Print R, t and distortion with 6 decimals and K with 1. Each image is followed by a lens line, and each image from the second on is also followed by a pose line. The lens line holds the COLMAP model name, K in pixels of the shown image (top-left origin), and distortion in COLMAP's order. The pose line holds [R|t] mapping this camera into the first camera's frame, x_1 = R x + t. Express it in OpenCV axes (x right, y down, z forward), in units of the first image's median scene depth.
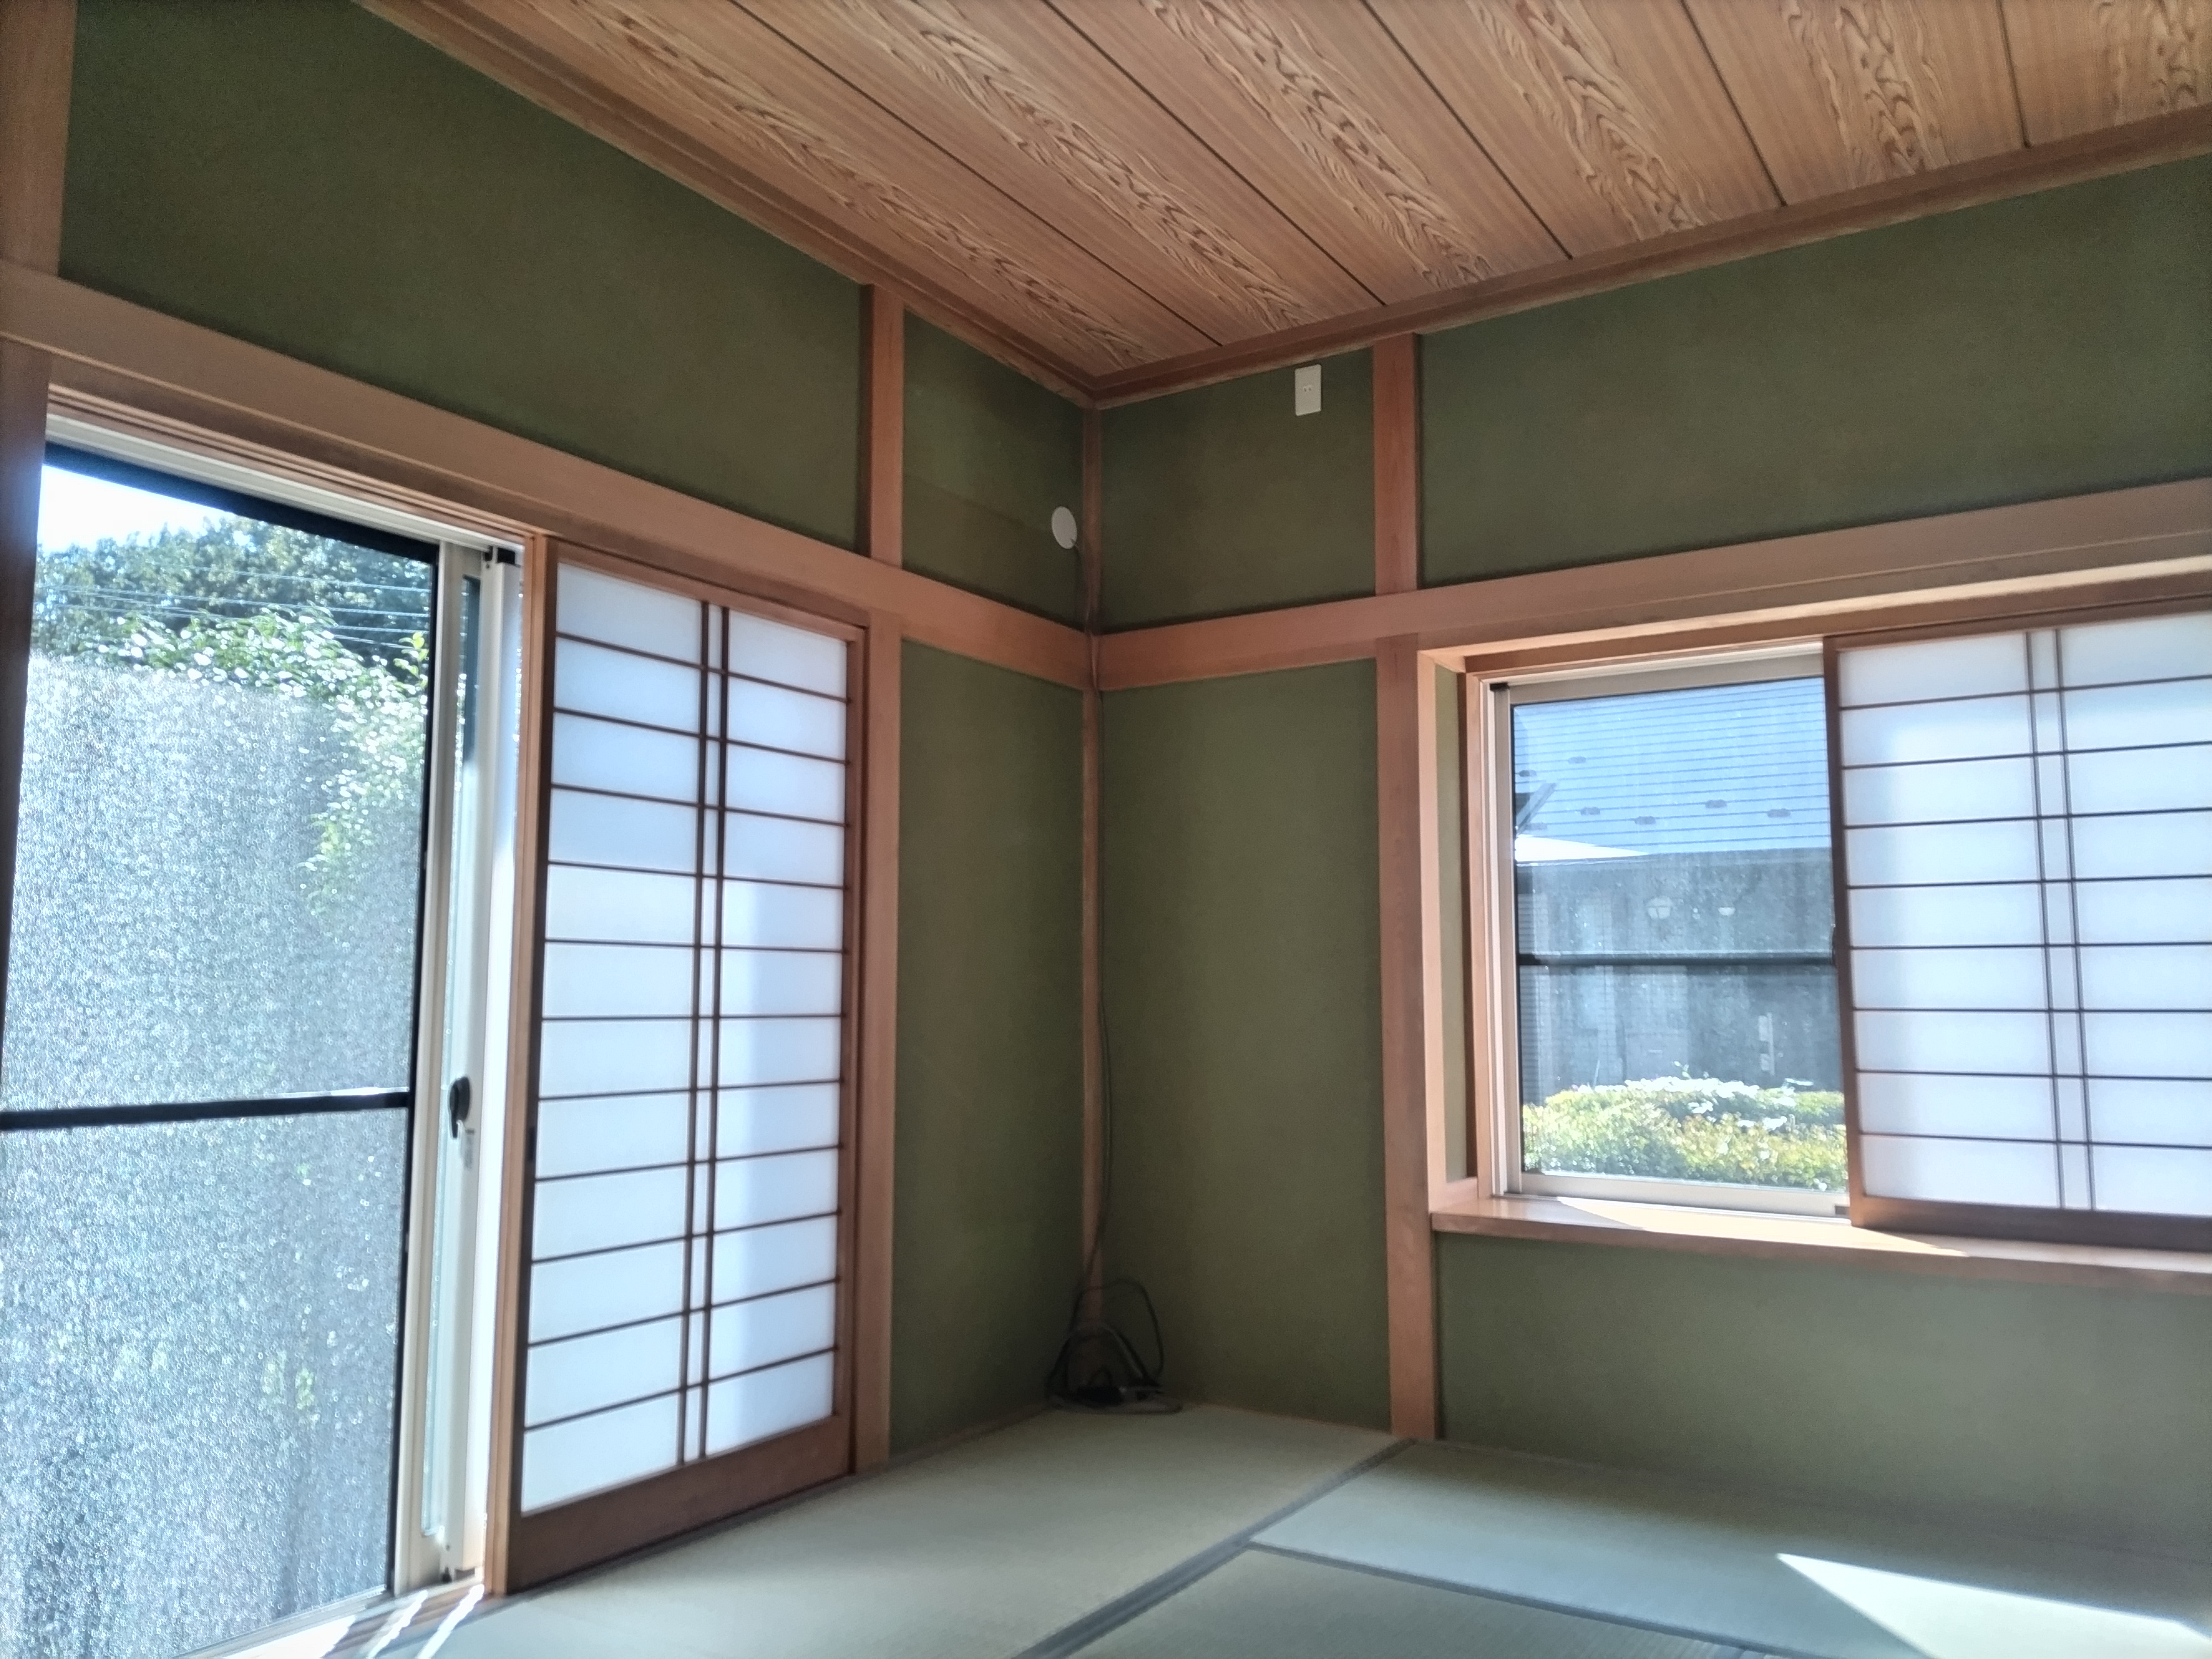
lens RADIAL K [[1681.3, 0, 1101.8], [0, 1681.3, 821.8], [0, 0, 1]] dist [0.055169, -0.066472]
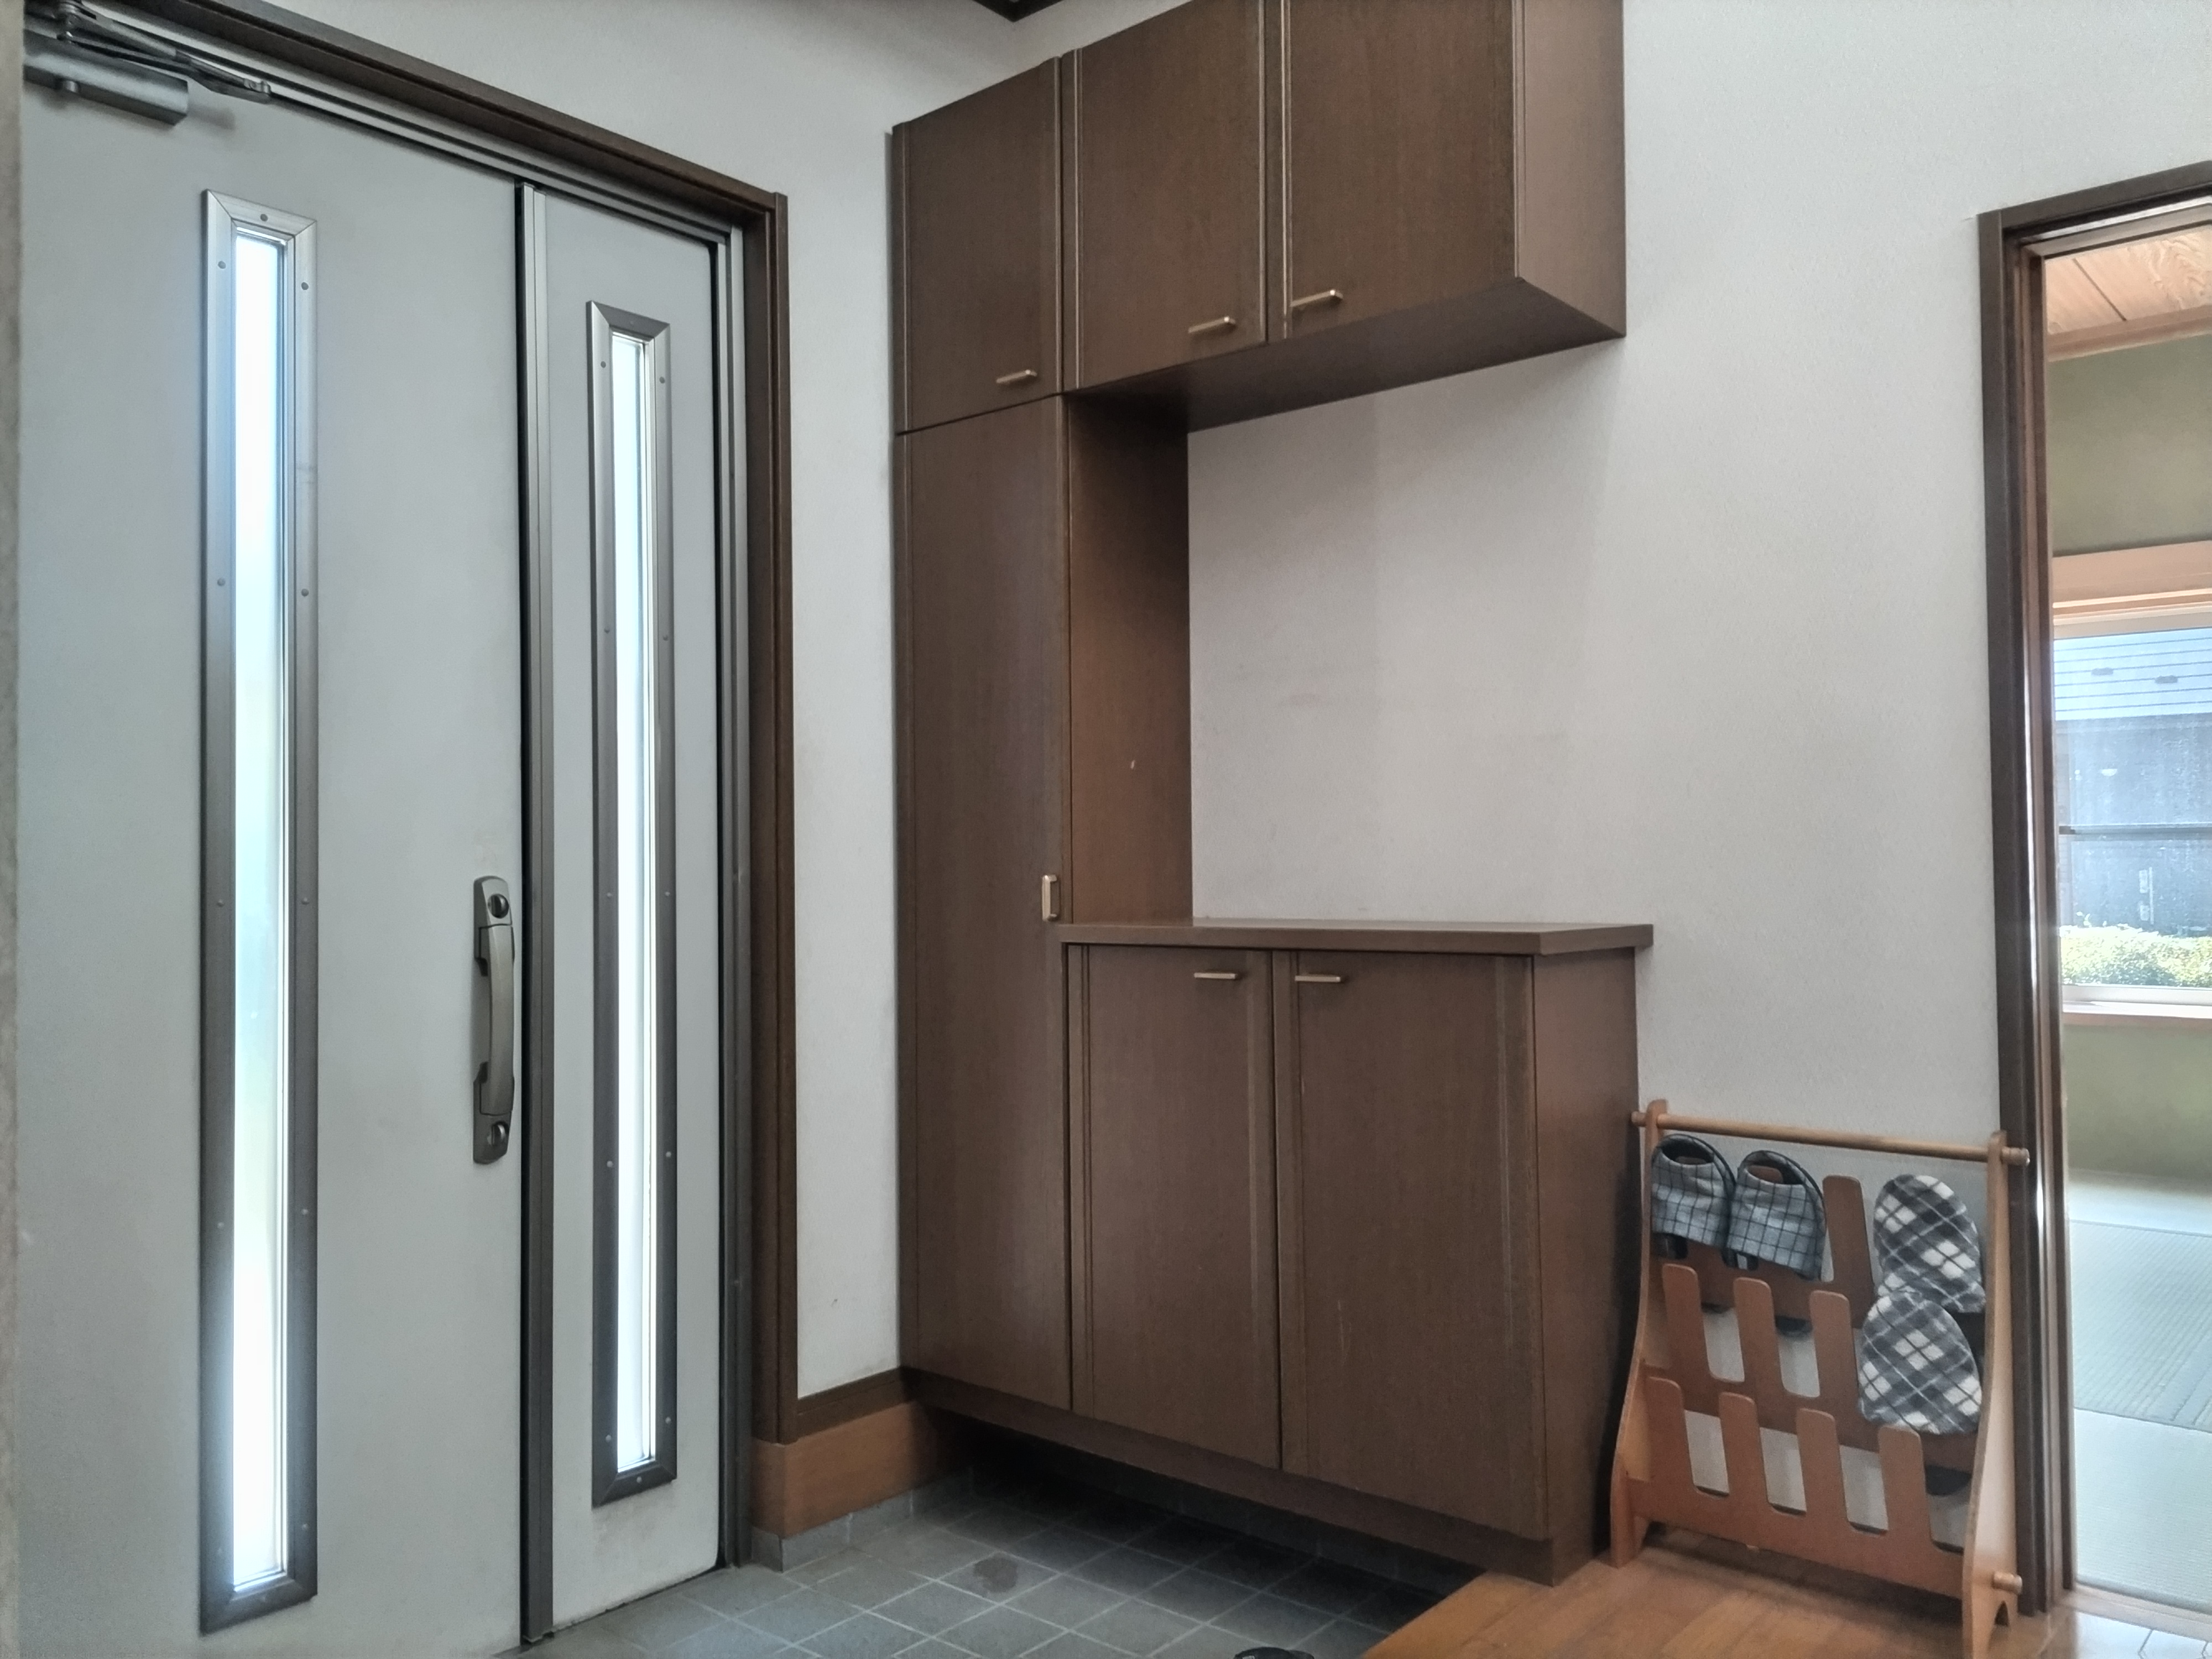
lens RADIAL K [[1681.3, 0, 1111.9], [0, 1681.3, 840.5], [0, 0, 1]] dist [0.055169, -0.066472]
pose [[0.989696, -0.010542, -0.142793, -0.362846], [0.023926, 0.995440, 0.092338, -0.065701], [0.141169, -0.094803, 0.985436, -0.539617]]
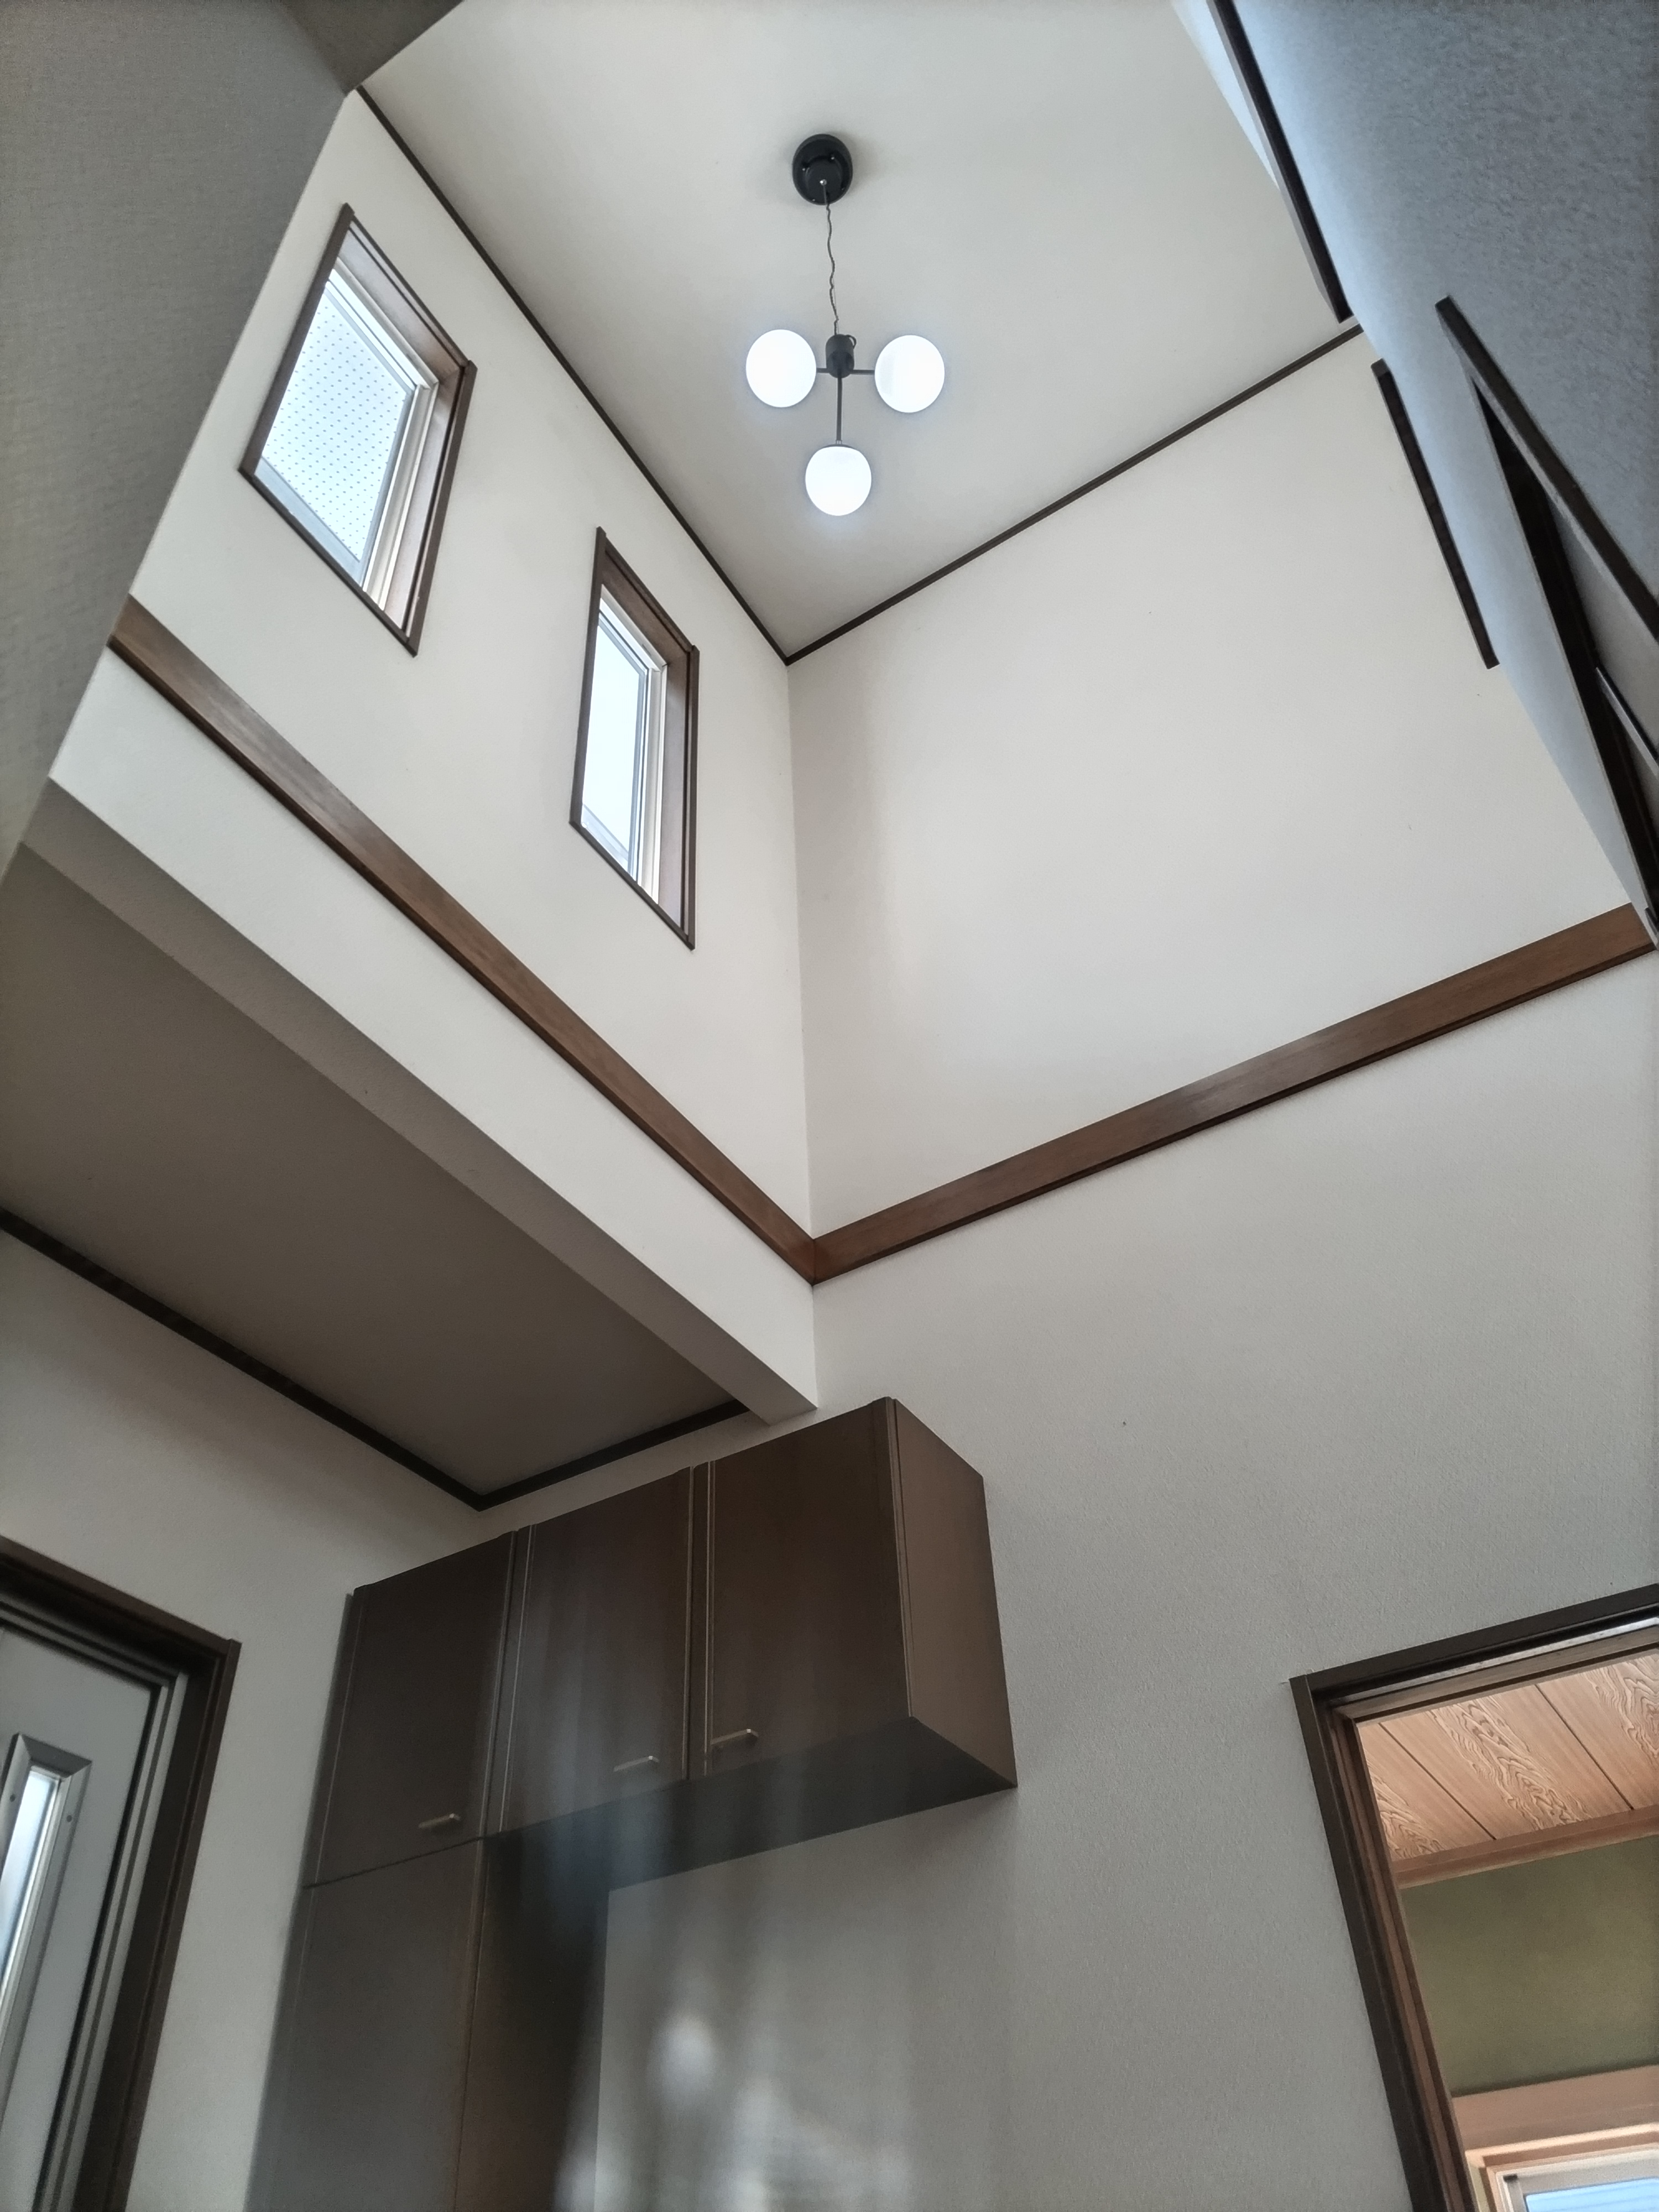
lens RADIAL K [[1681.3, 0, 839.3], [0, 1681.3, 1093.2], [0, 0, 1]] dist [0.055169, -0.066472]
pose [[0.999198, -0.020187, 0.034580, -0.349266], [0.036715, 0.806499, -0.590095, -0.002148], [-0.015977, 0.590891, 0.806593, -0.602619]]
